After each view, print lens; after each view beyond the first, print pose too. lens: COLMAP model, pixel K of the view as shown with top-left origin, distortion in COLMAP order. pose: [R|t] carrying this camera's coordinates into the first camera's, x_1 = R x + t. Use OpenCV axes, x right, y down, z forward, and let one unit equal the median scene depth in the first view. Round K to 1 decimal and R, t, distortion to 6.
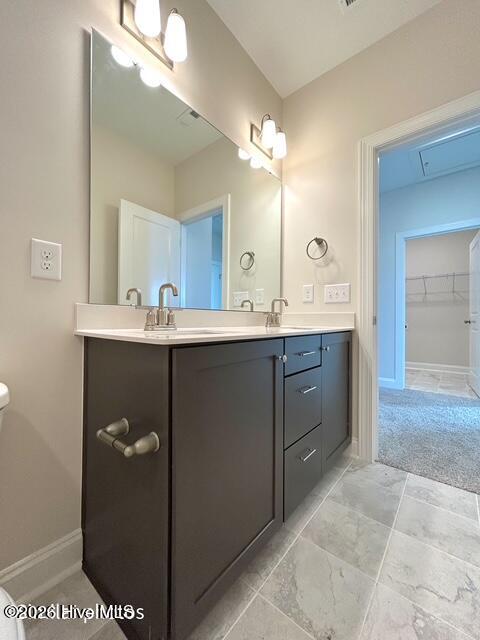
lens RADIAL K [[257.2, 0, 240.0], [0, 257.2, 320.0], [0, 0, 1]] dist [-0.000941, 0.000154]
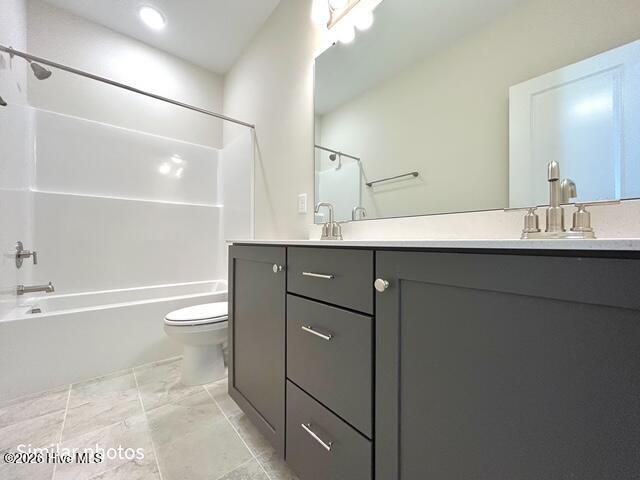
lens RADIAL K [[257.2, 0, 320.0], [0, 257.2, 240.0], [0, 0, 1]] dist [-0.000941, 0.000154]
pose [[-0.162667, -0.009882, -0.986631, 1.014011], [-0.002430, 0.999951, -0.009615, 0.054313], [0.986678, 0.000834, -0.162683, 1.256870]]
